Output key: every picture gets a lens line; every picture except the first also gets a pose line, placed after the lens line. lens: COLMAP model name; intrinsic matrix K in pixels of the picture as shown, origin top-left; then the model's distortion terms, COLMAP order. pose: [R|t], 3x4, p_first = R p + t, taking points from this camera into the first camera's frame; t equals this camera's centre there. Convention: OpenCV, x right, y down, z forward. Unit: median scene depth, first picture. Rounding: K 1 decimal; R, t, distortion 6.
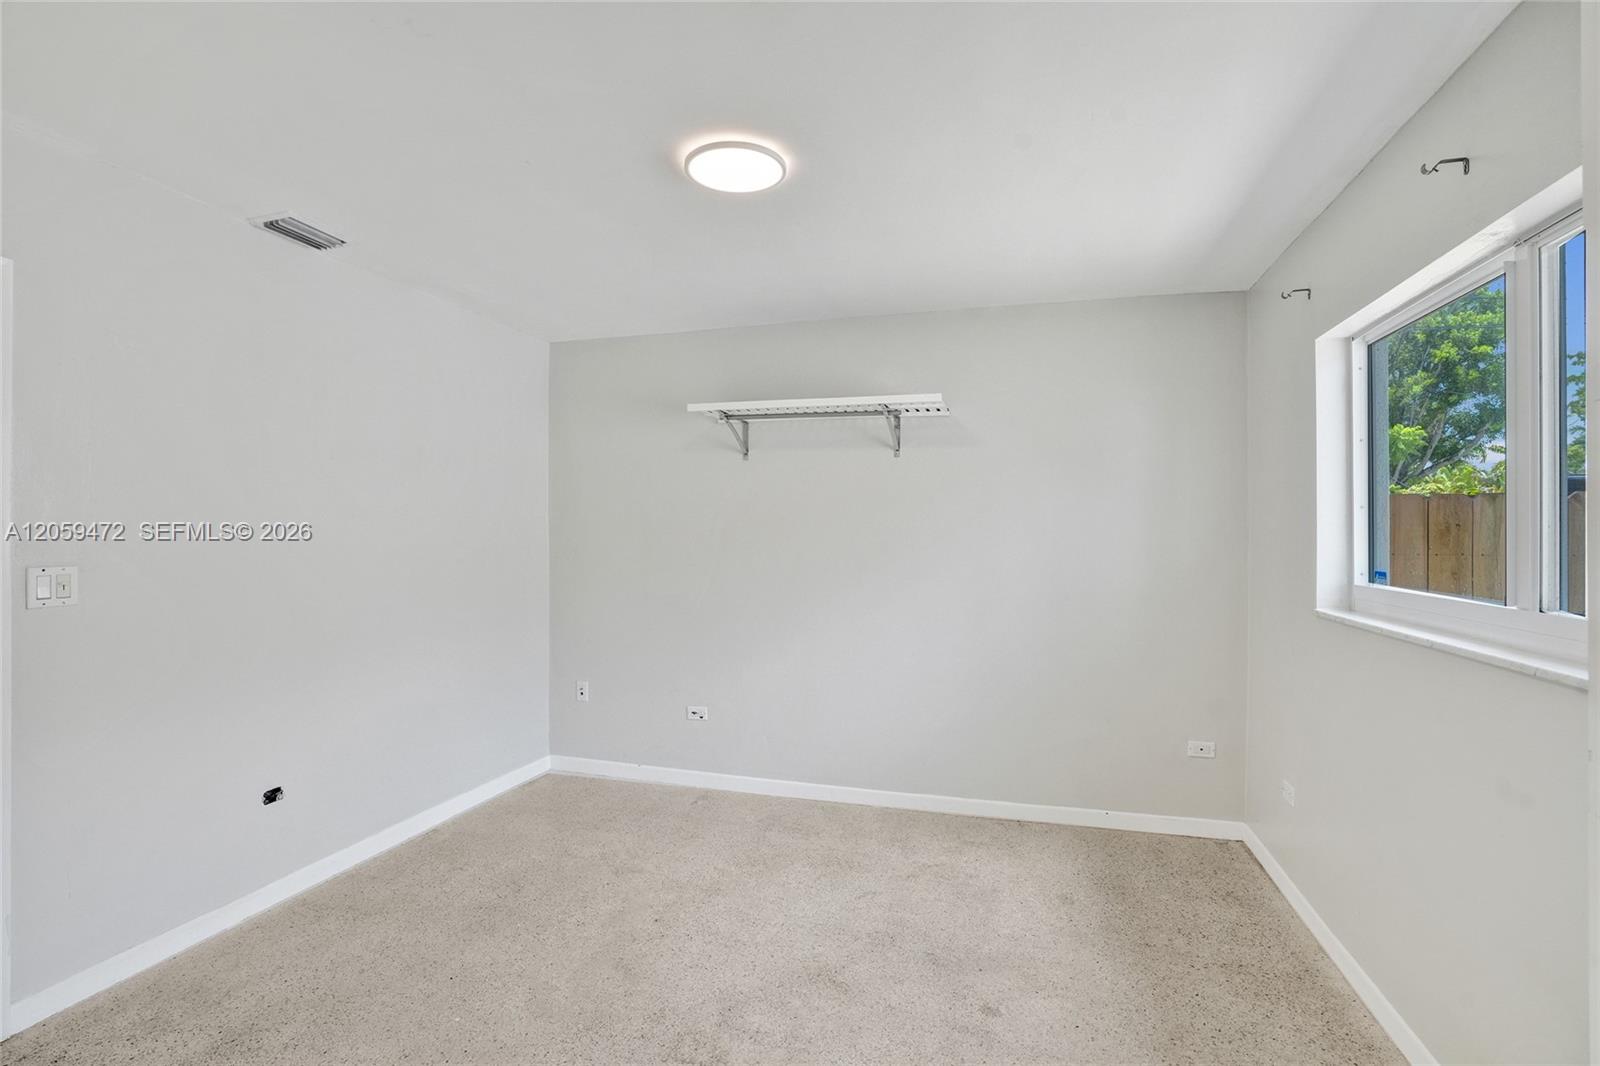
lens RADIAL K [[748.2, 0, 806.1], [0, 748.2, 530.3], [0, 0, 1]] dist [-0.071496, 0.027794]
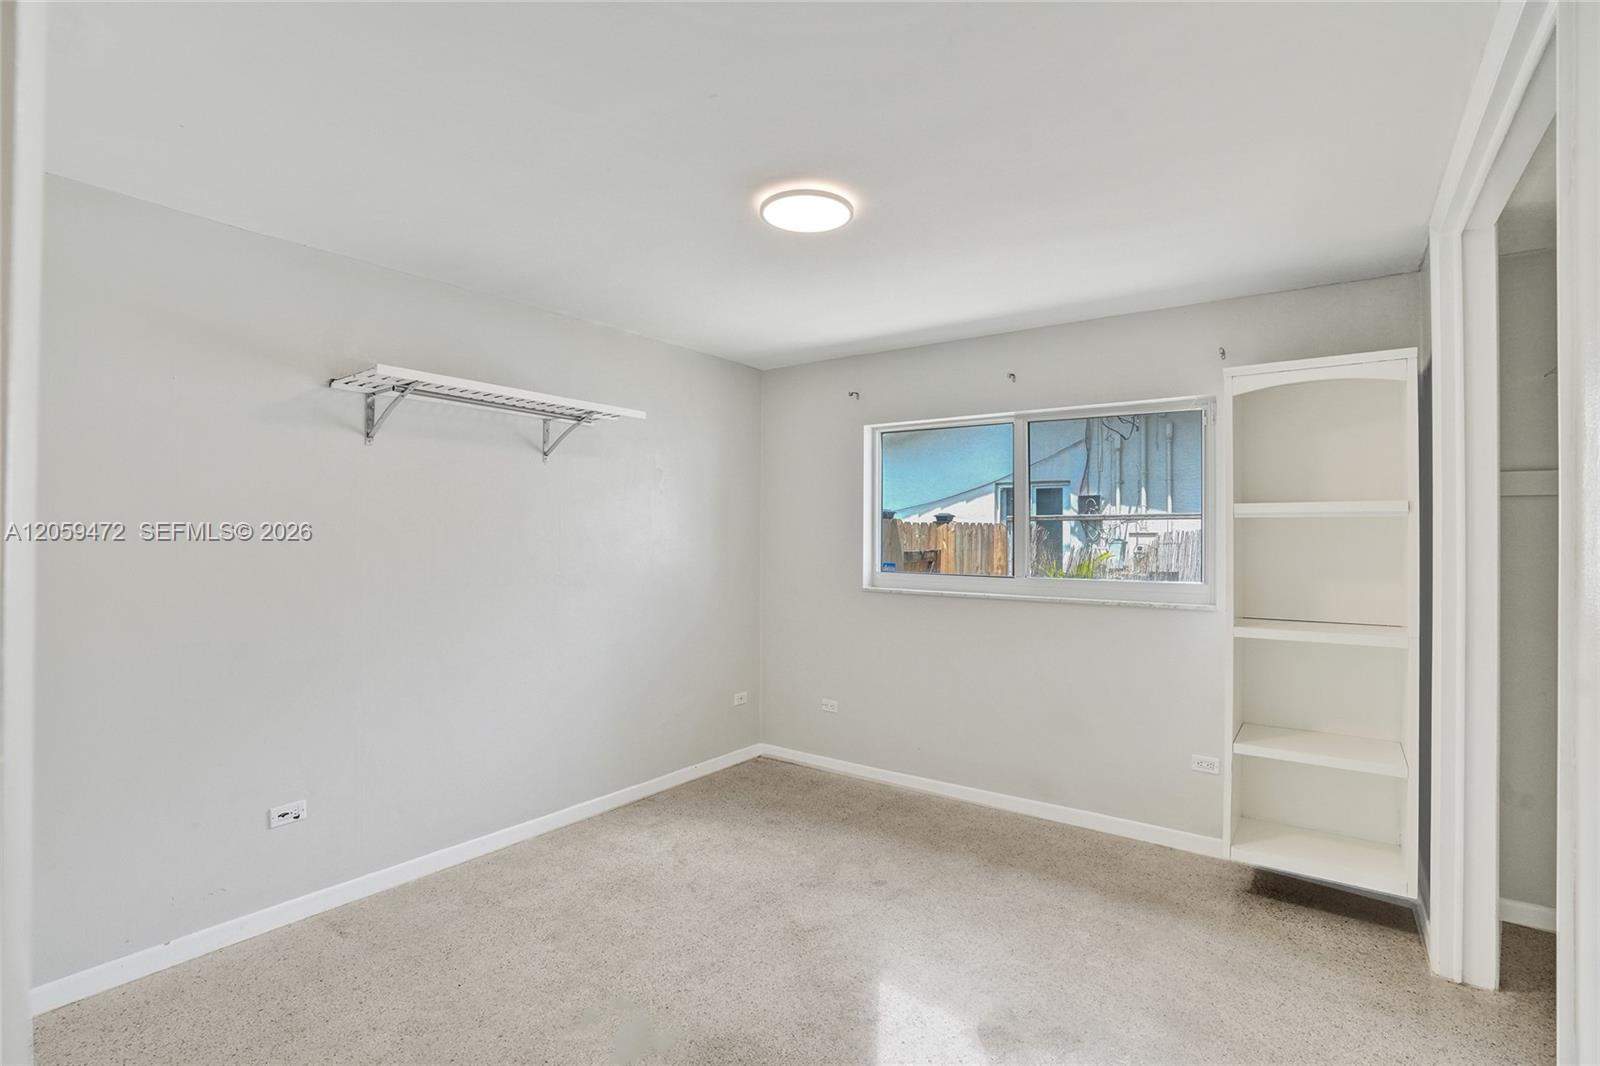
lens RADIAL K [[748.2, 0, 806.1], [0, 748.2, 530.3], [0, 0, 1]] dist [-0.071496, 0.027794]
pose [[0.328293, 0.004378, 0.944566, -0.741291], [-0.011928, 0.999929, -0.000489, -0.016881], [-0.944501, -0.011106, 0.328321, 0.428689]]
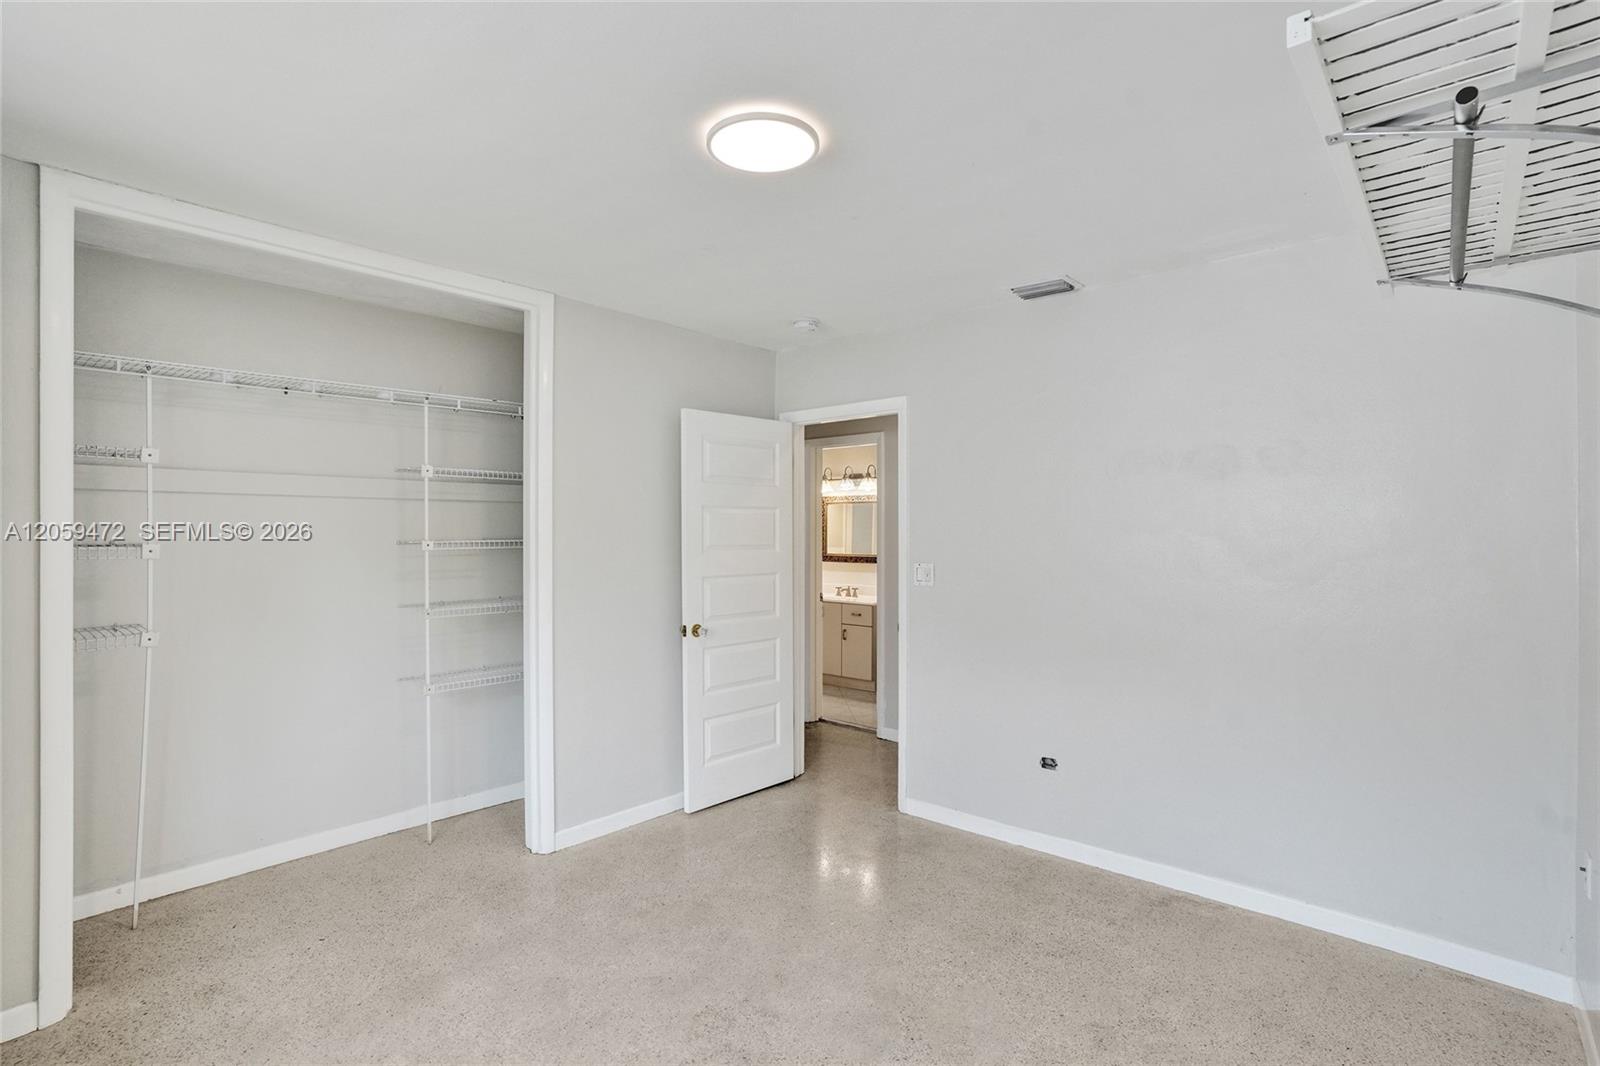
lens RADIAL K [[775.2, 0, 802.0], [0, 775.2, 524.4], [0, 0, 1]] dist [-0.054747, 0.031674]
pose [[-0.432316, -0.008993, -0.901677, 0.487819], [0.001679, 0.999941, -0.010778, -0.014555], [0.901721, -0.006174, -0.432275, 0.964827]]
